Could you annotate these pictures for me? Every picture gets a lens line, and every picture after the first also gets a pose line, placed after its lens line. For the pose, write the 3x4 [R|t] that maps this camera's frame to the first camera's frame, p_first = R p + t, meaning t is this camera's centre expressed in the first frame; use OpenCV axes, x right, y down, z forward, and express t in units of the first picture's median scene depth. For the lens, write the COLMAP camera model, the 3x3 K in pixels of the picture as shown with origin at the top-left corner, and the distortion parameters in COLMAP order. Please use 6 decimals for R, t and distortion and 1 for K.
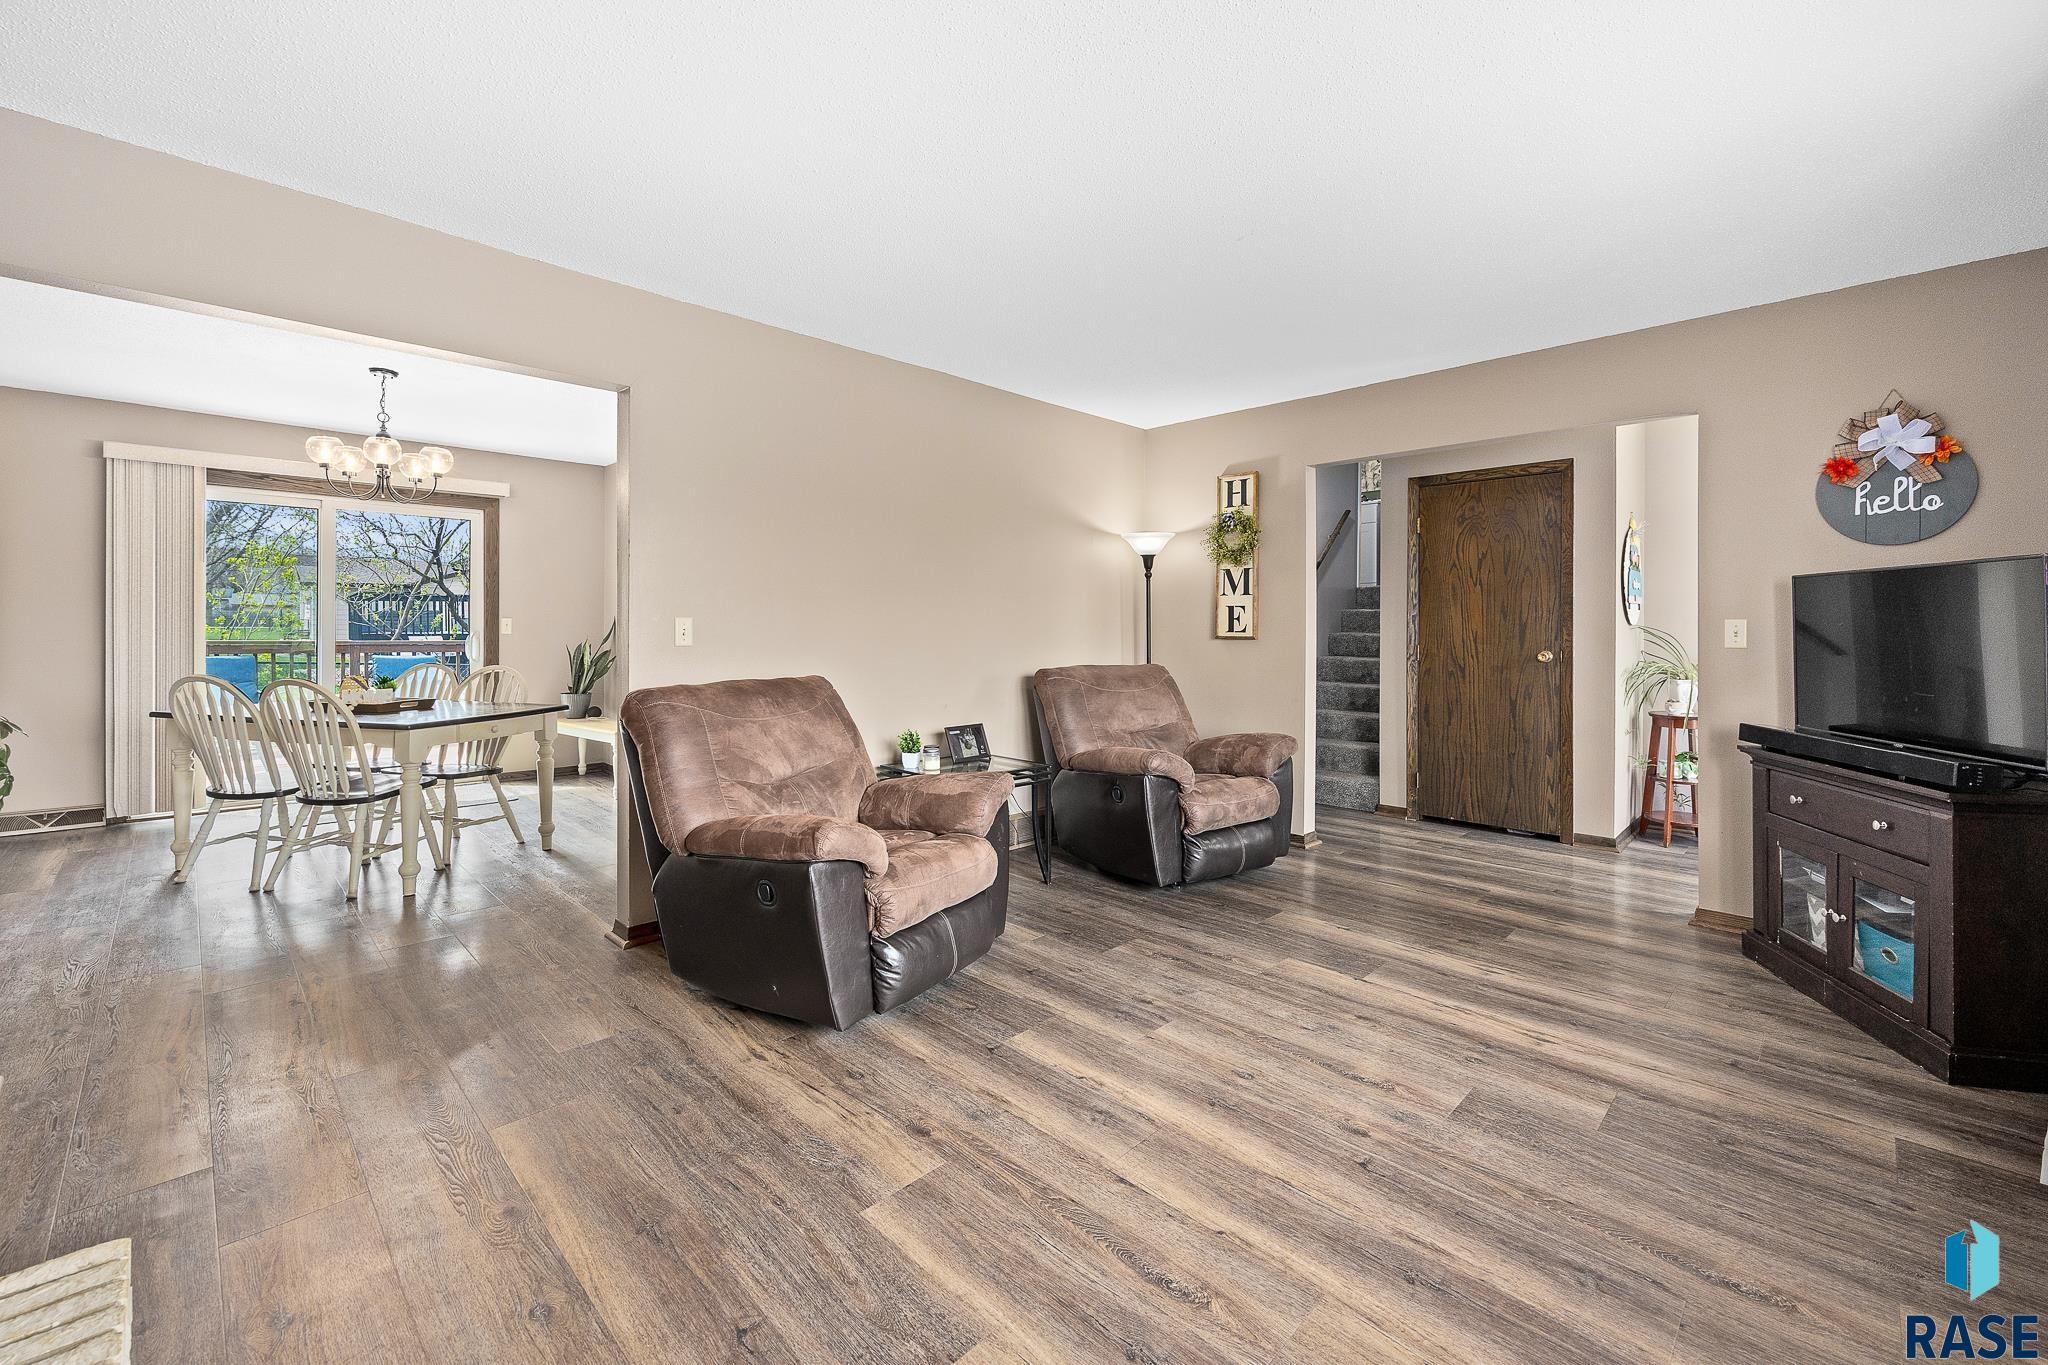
lens RADIAL K [[845.2, 0, 1039.2], [0, 845.2, 632.9], [0, 0, 1]] dist [-0.002927, -0.000187]
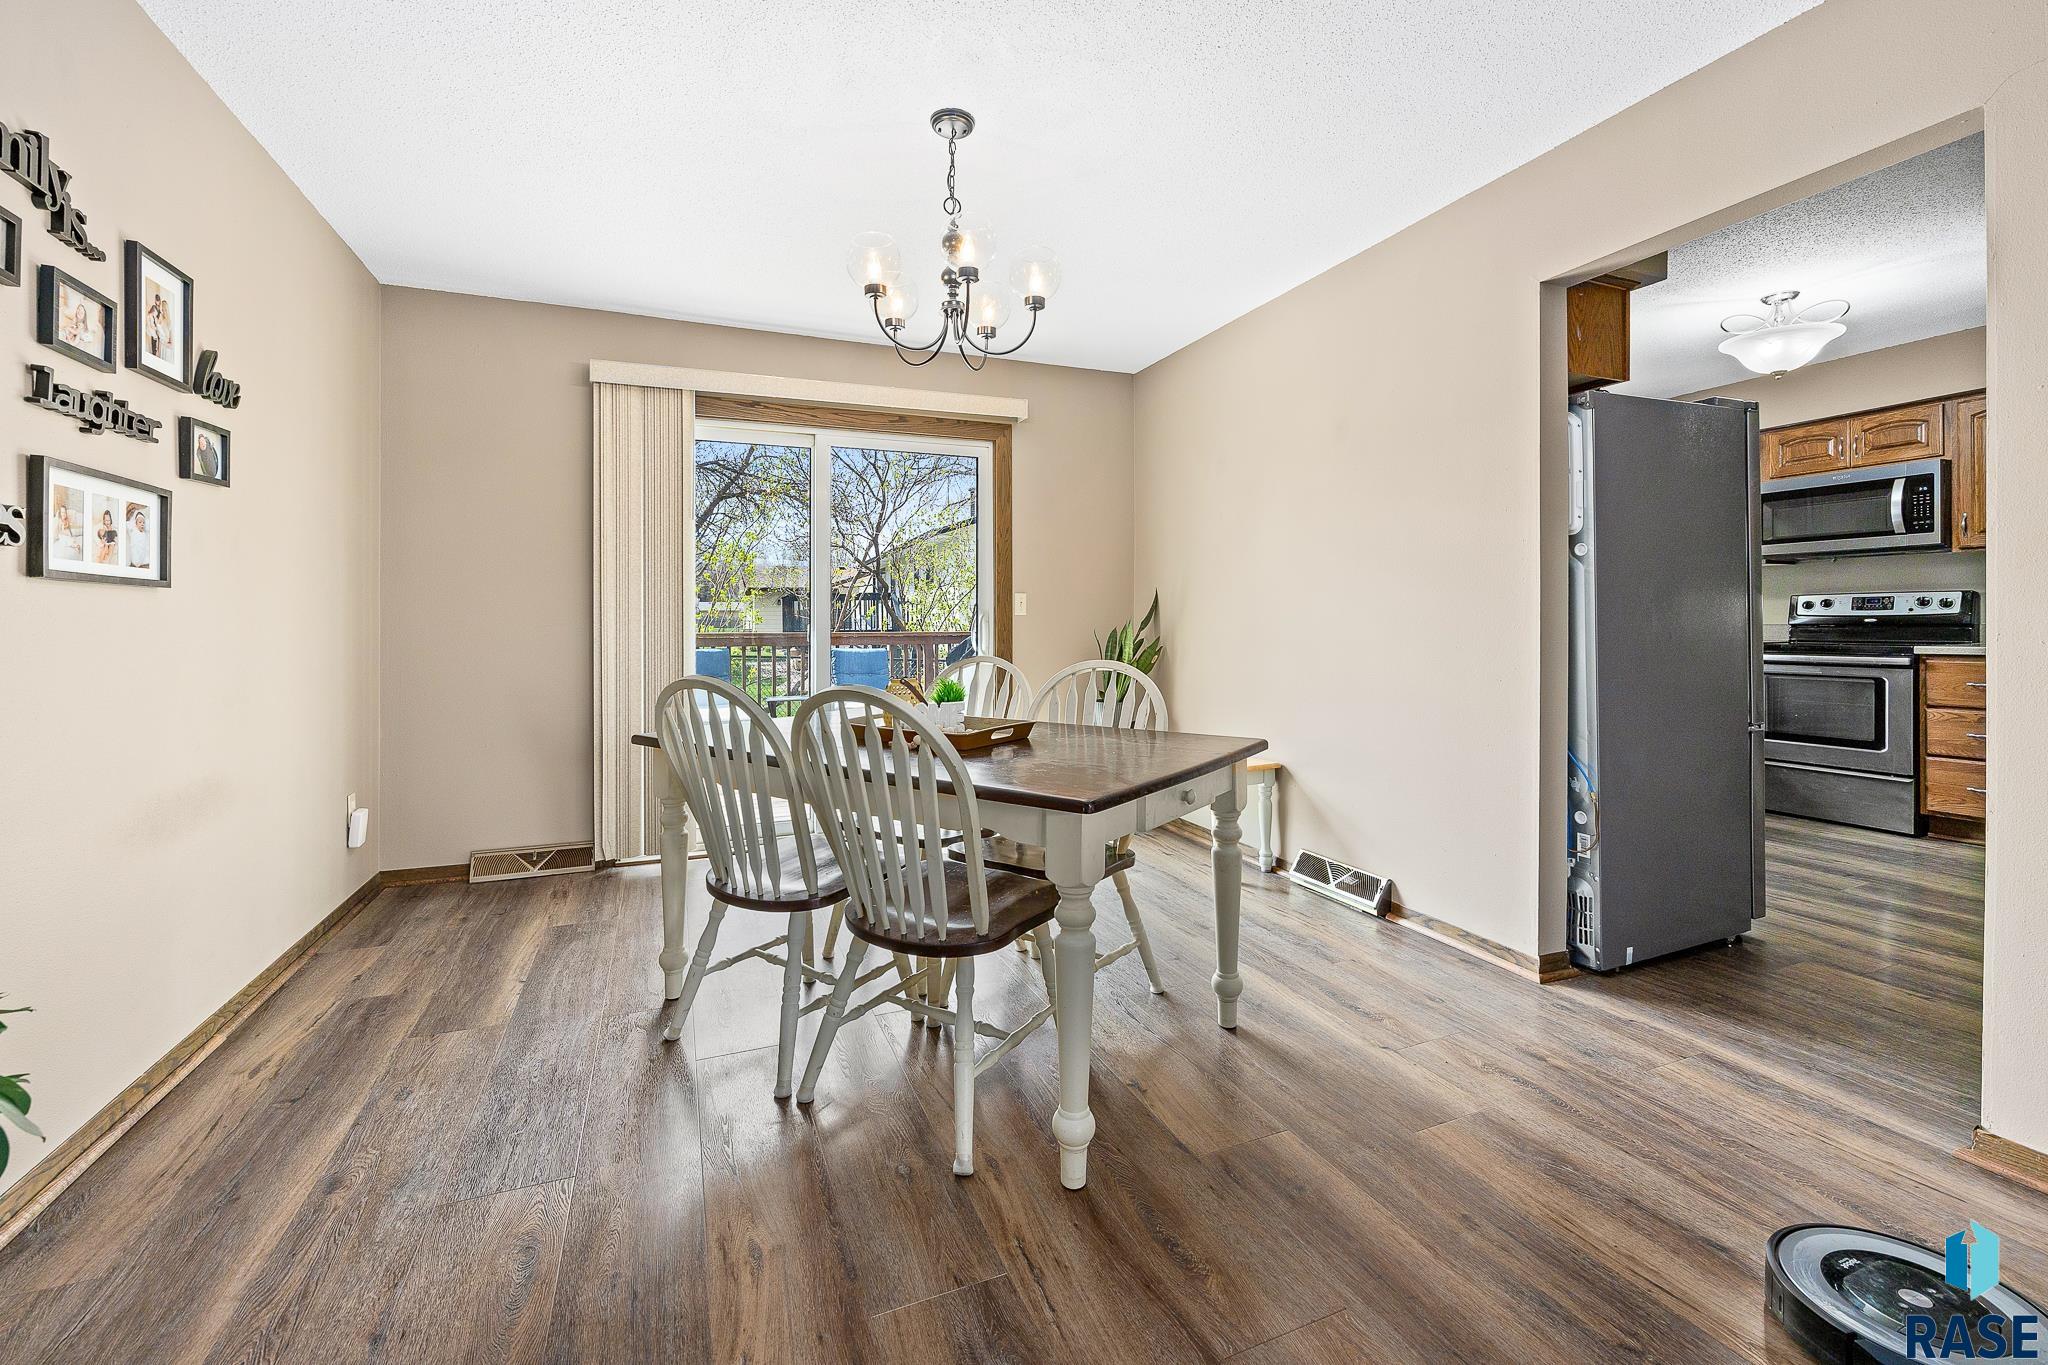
lens RADIAL K [[843.4, 0, 1015.5], [0, 843.4, 624.1], [0, 0, 1]] dist [-0.002500, -0.000671]
pose [[0.919675, -0.010742, -0.392534, -0.483213], [0.007551, 0.999925, -0.009671, 0.019875], [0.392608, 0.005930, 0.919687, 0.471698]]
